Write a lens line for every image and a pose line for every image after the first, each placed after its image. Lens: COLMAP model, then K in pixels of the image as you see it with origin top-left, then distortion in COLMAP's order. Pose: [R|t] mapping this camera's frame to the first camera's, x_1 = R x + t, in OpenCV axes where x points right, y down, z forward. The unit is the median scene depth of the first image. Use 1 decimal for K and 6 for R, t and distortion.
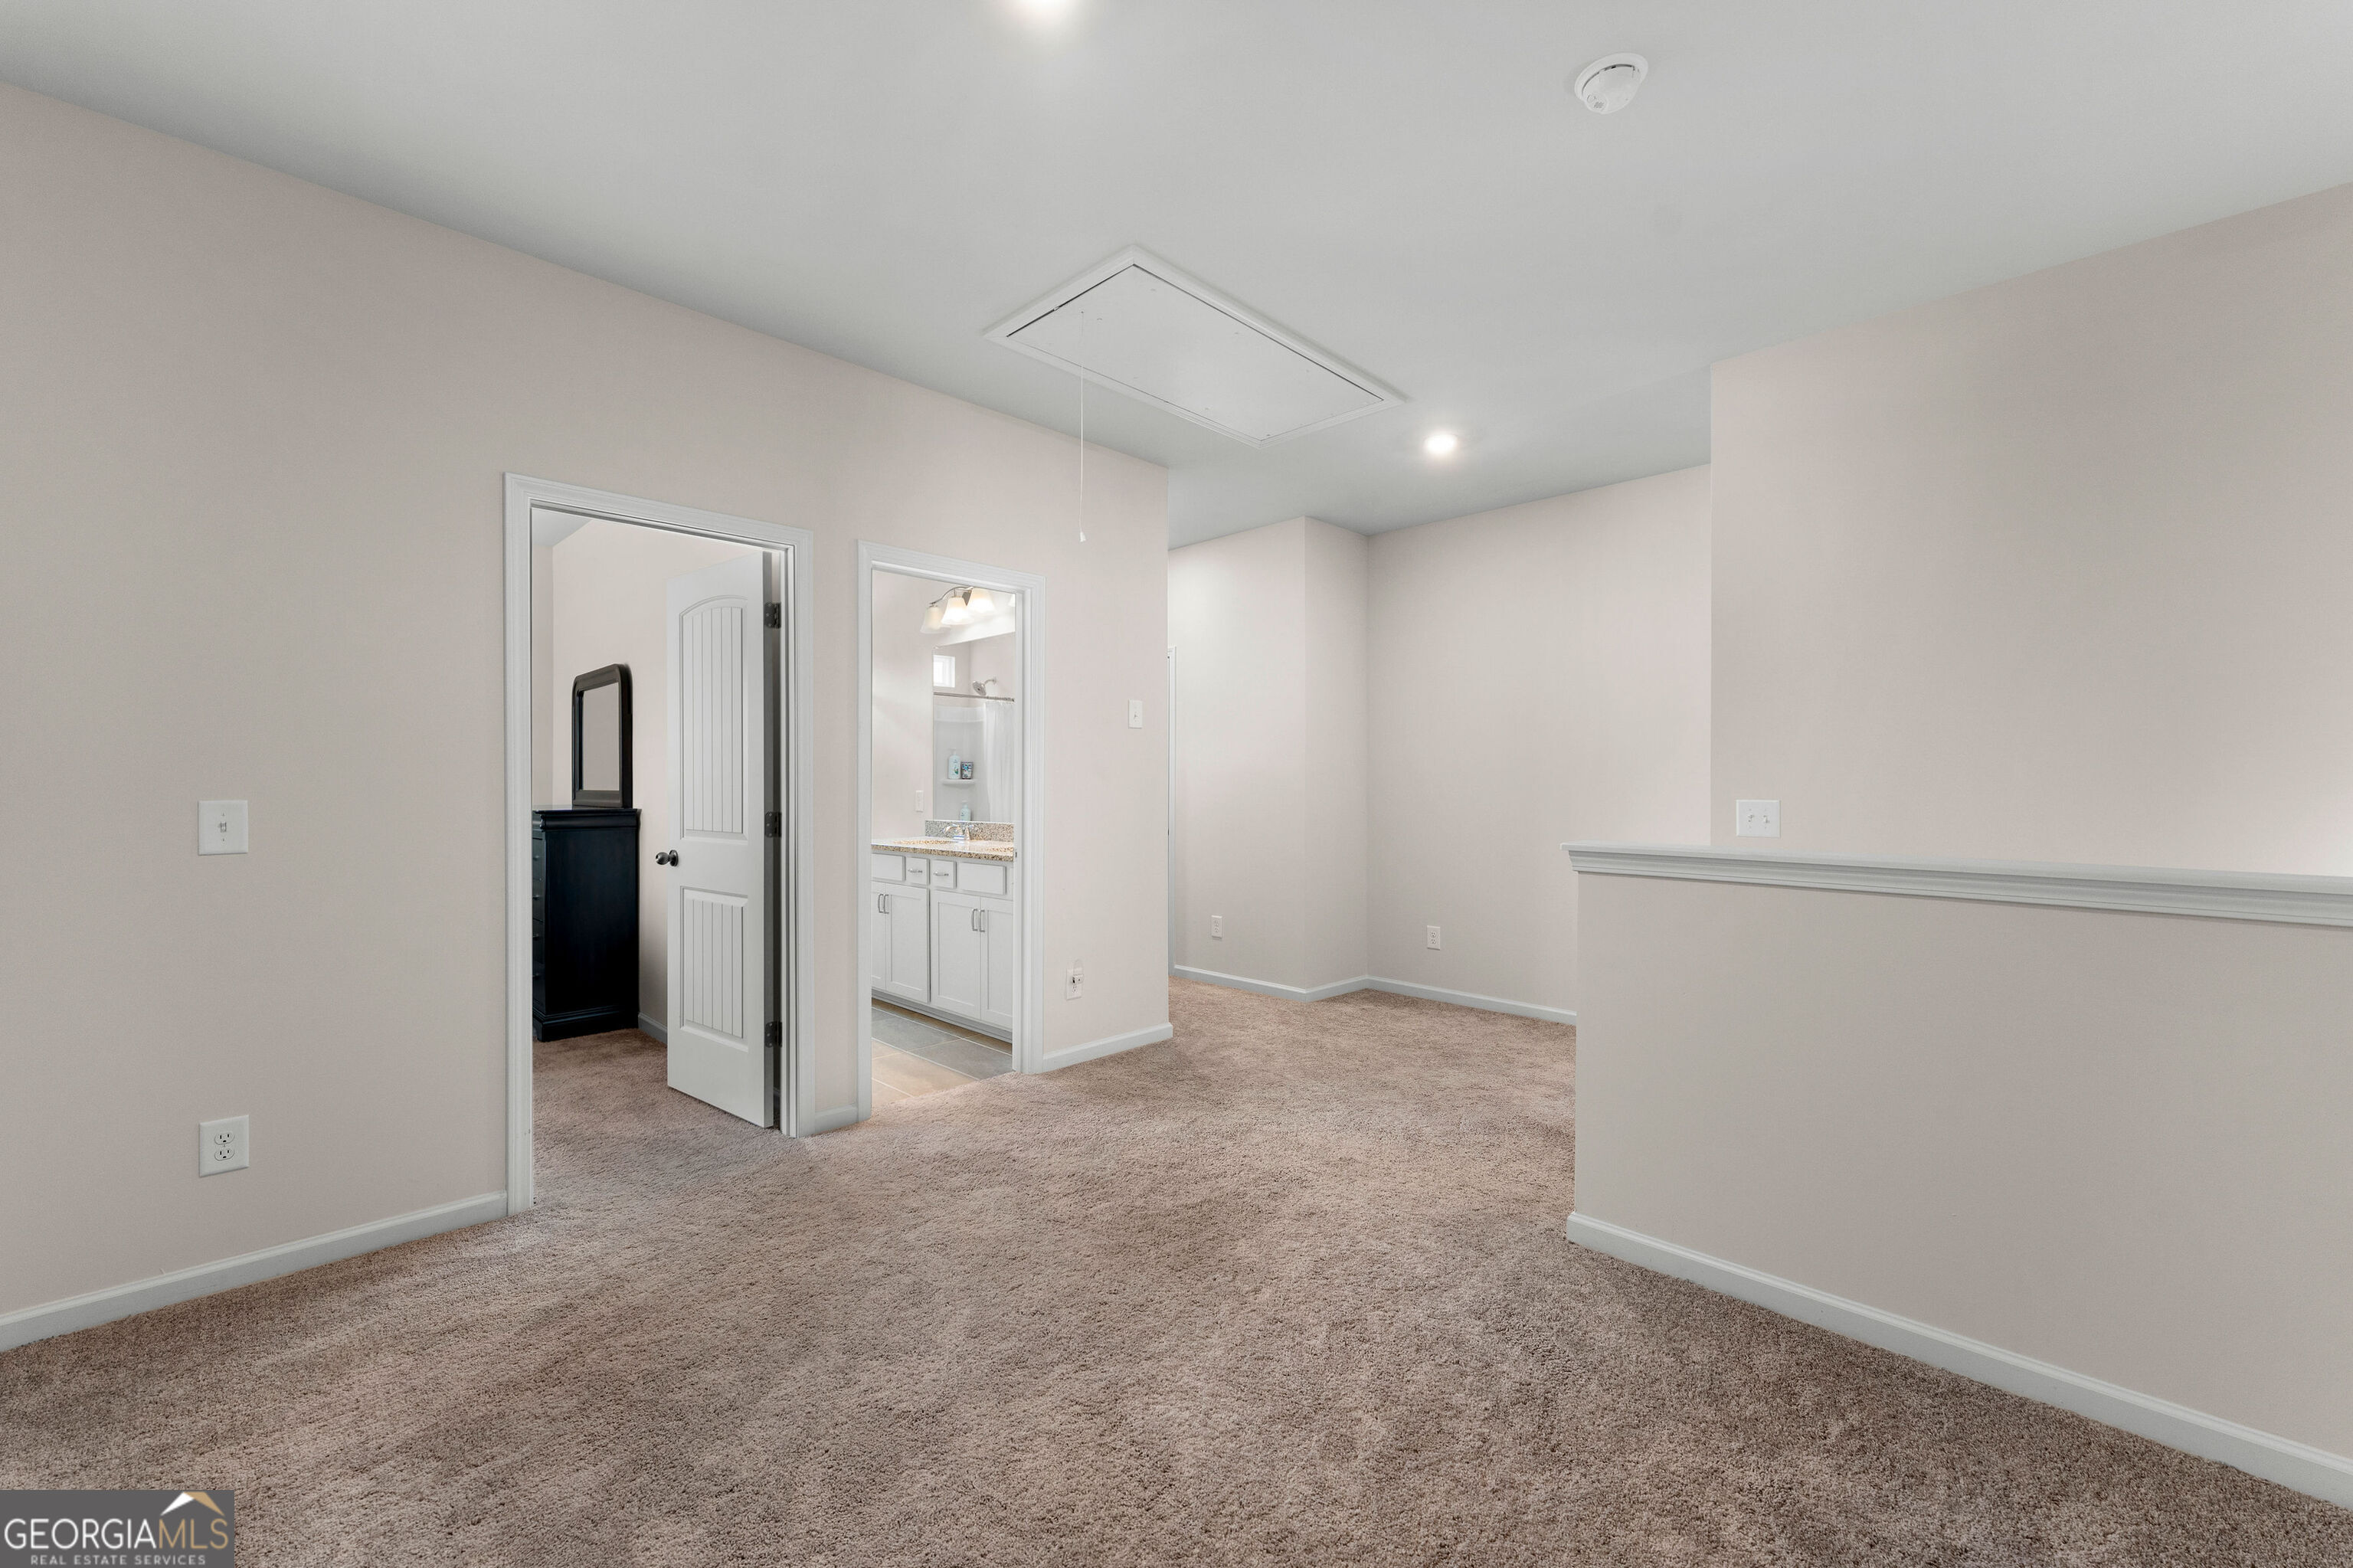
lens RADIAL K [[951.7, 0, 1170.7], [0, 951.7, 791.0], [0, 0, 1]] dist [0.002556, -0.000117]
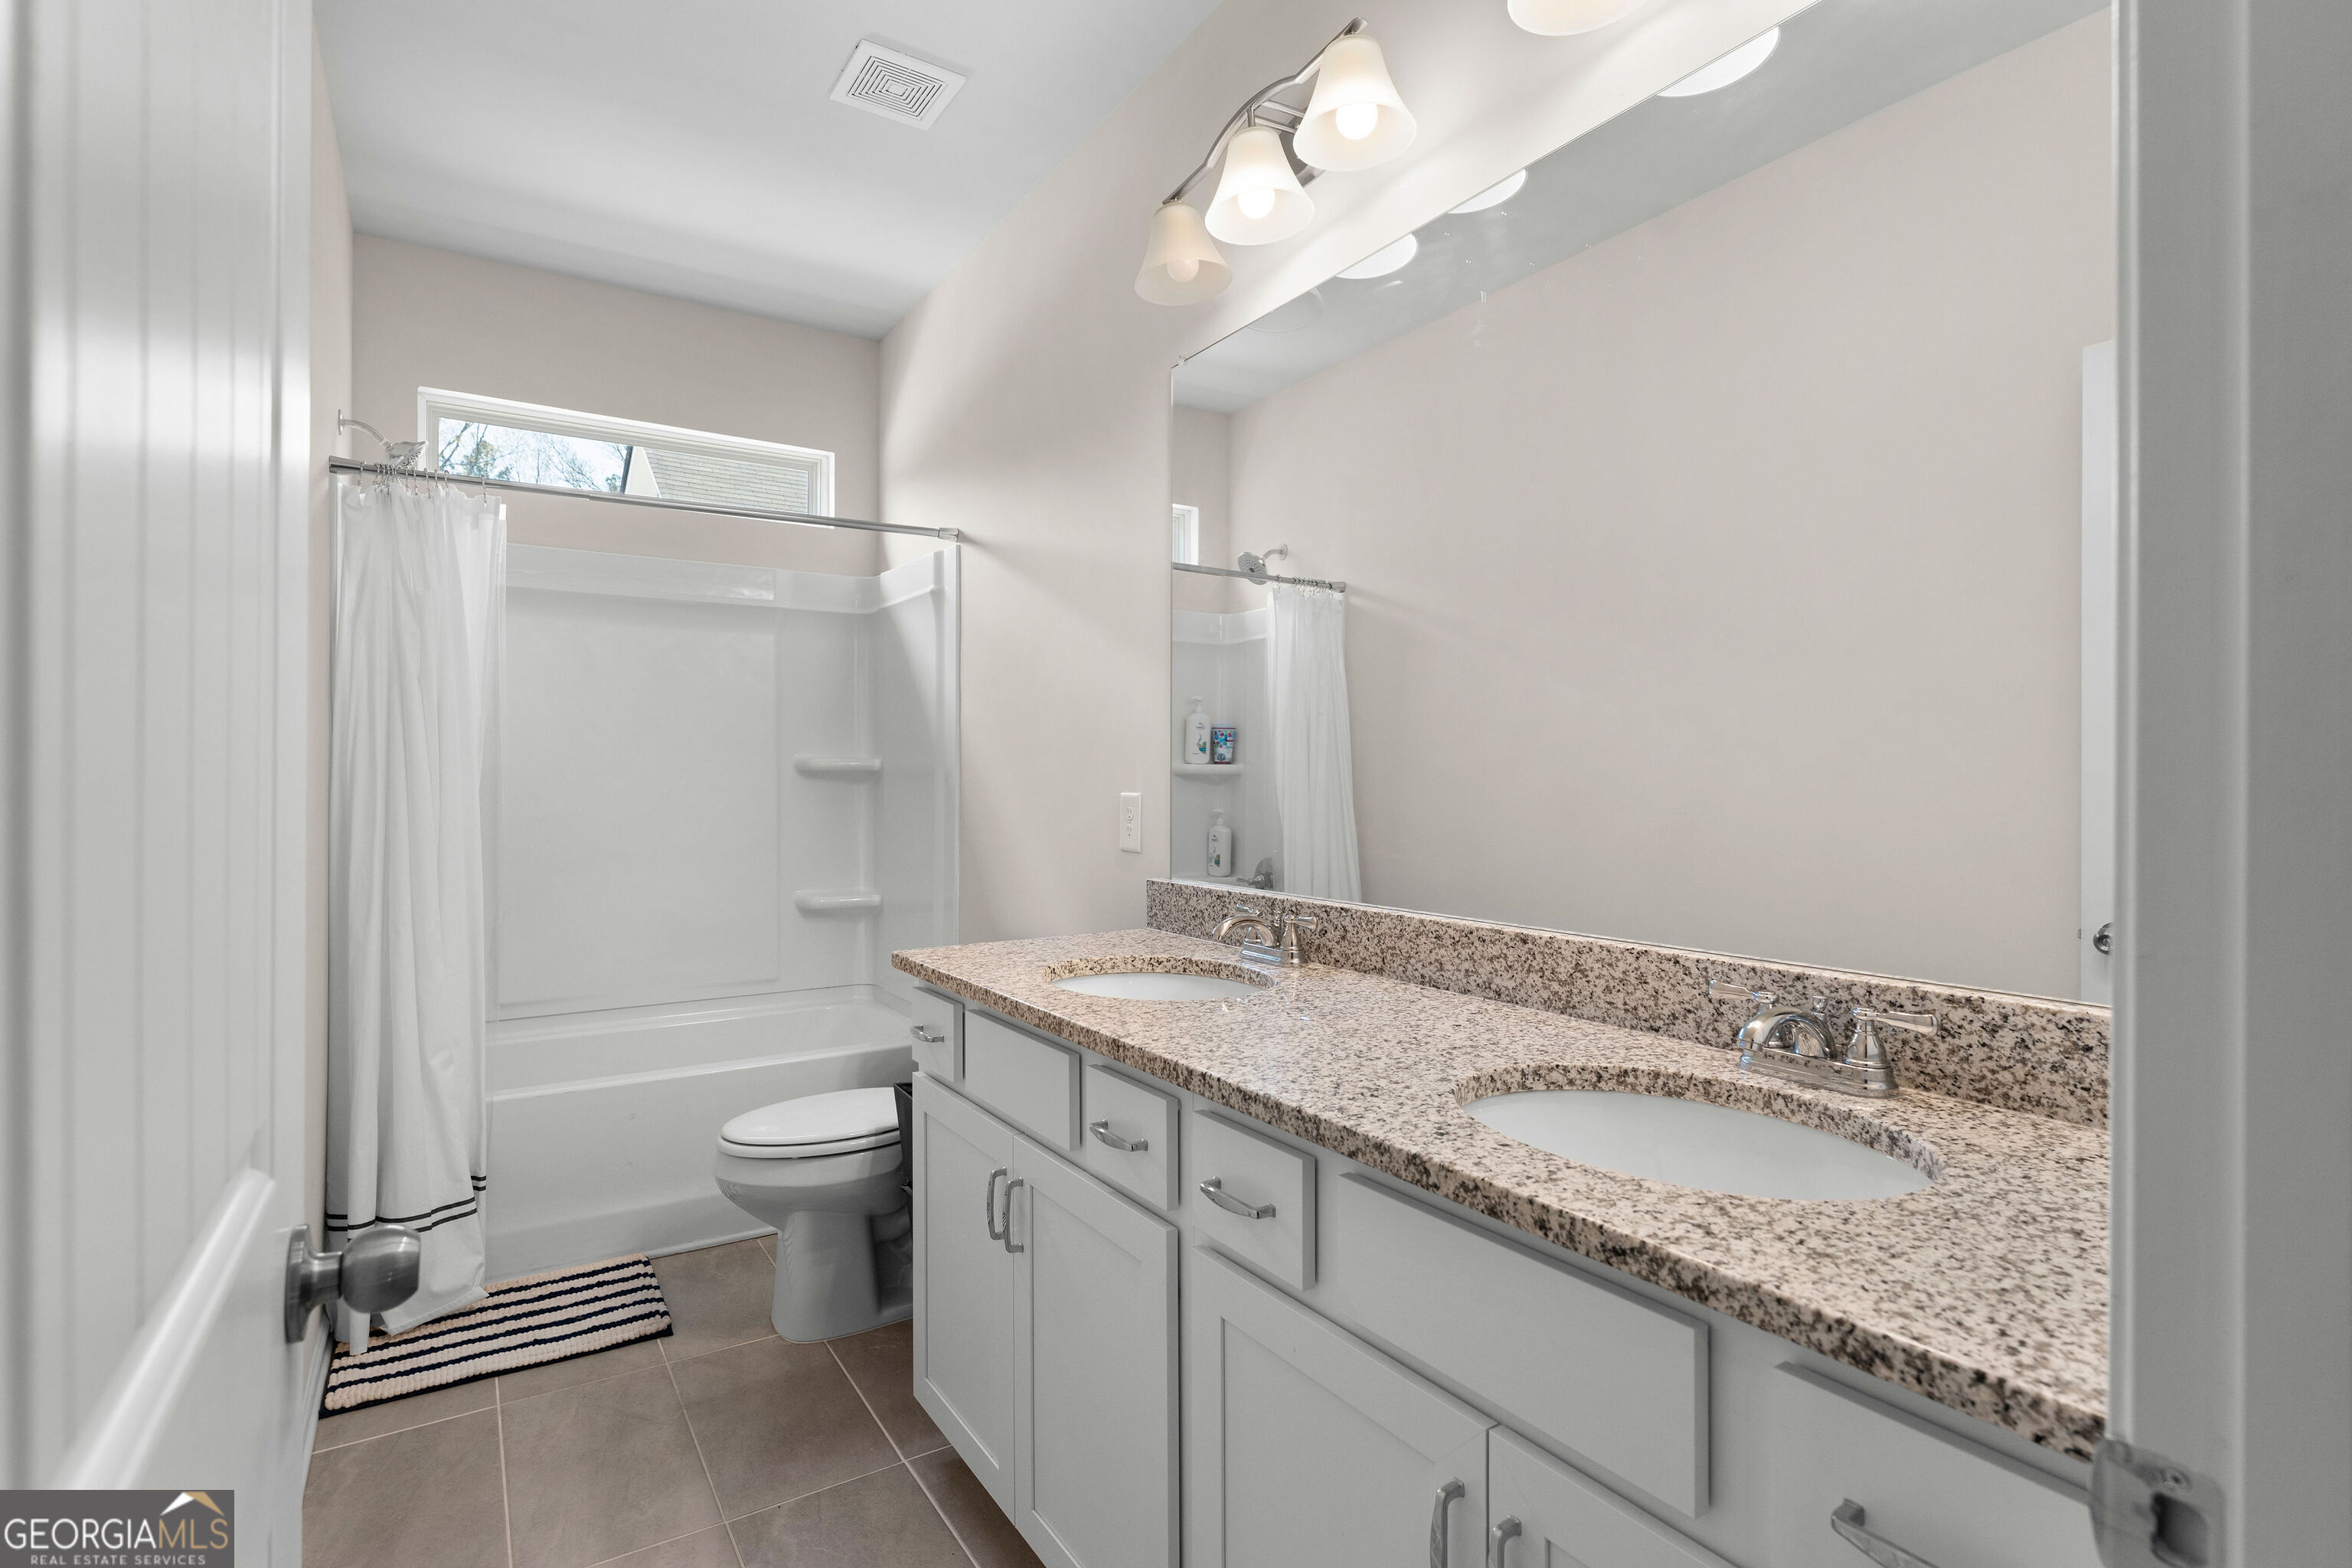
lens RADIAL K [[1129.0, 0, 1180.7], [0, 1129.0, 766.9], [0, 0, 1]] dist [-0.000777, -0.000041]
pose [[0.979184, -0.003763, -0.202942, -0.133971], [0.001019, 0.999907, -0.013625, -0.003826], [0.202974, 0.013134, 0.979096, 0.496246]]
